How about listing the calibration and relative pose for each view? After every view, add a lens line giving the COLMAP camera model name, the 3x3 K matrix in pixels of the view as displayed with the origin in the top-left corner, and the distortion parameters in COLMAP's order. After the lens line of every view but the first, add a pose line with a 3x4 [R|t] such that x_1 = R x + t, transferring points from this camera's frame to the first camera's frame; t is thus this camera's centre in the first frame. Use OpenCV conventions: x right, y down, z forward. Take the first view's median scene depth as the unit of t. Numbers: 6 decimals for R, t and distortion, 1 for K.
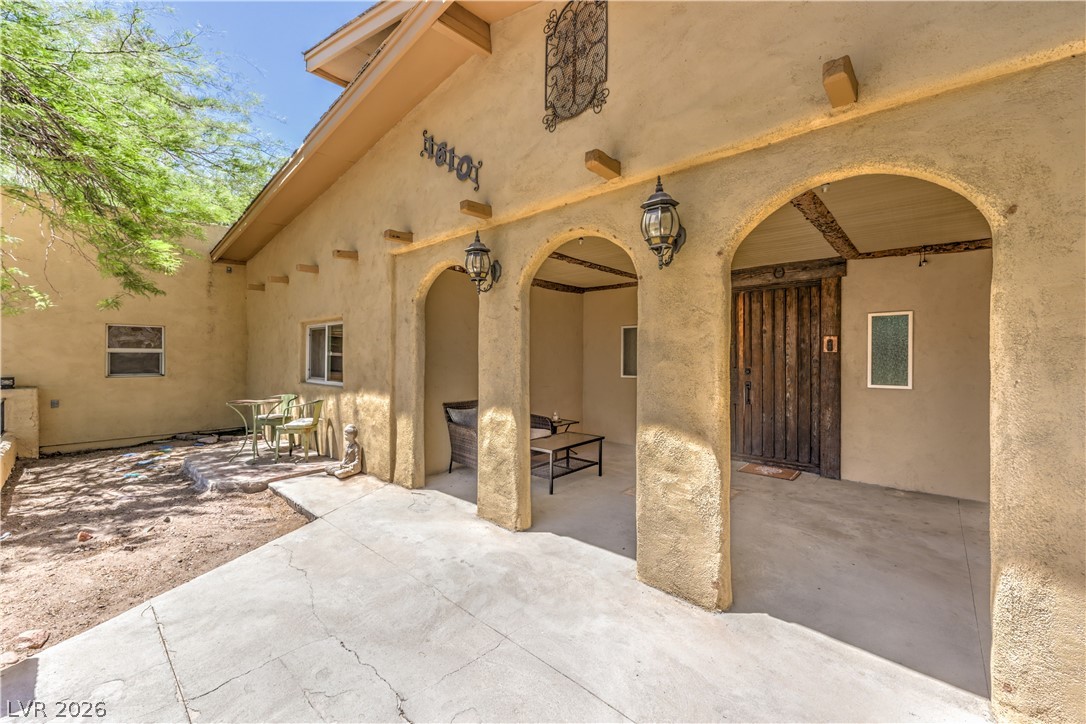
lens RADIAL K [[437.0, 0, 544.4], [0, 437.0, 354.3], [0, 0, 1]] dist [-0.001744, 0.000003]
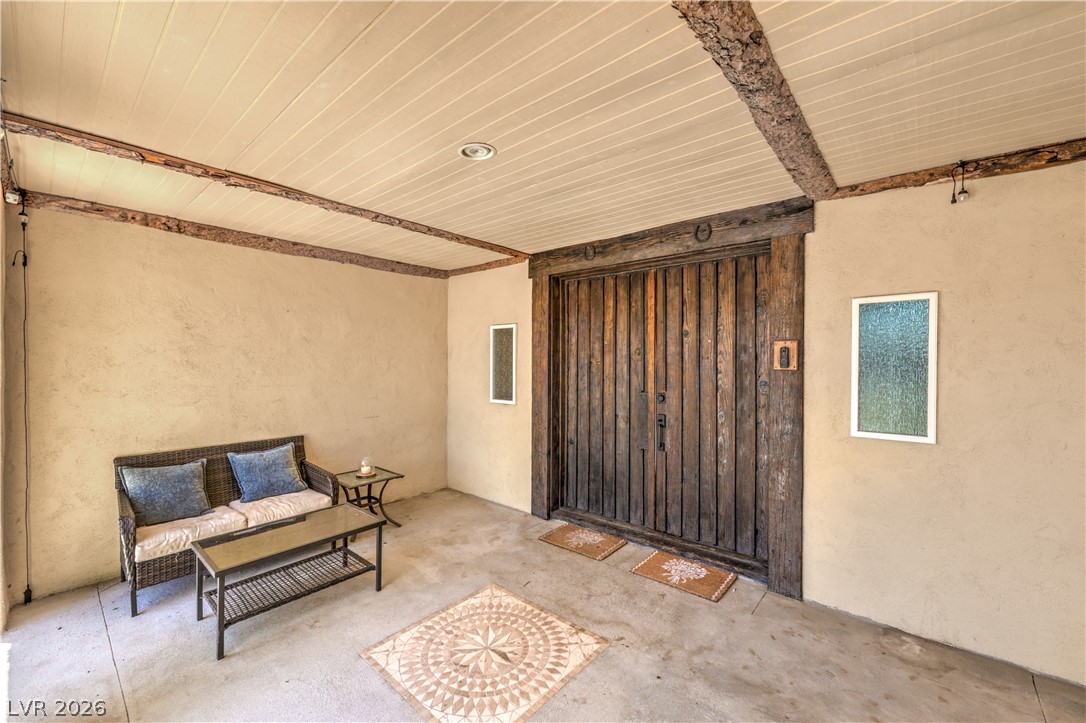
lens RADIAL K [[437.0, 0, 545.1], [0, 437.0, 361.8], [0, 0, 1]] dist [-0.001744, 0.000003]
pose [[0.999802, 0.000342, 0.019904, 0.316236], [-0.000457, 0.999983, 0.005773, -0.016840], [-0.019902, -0.005781, 0.999785, 0.421438]]
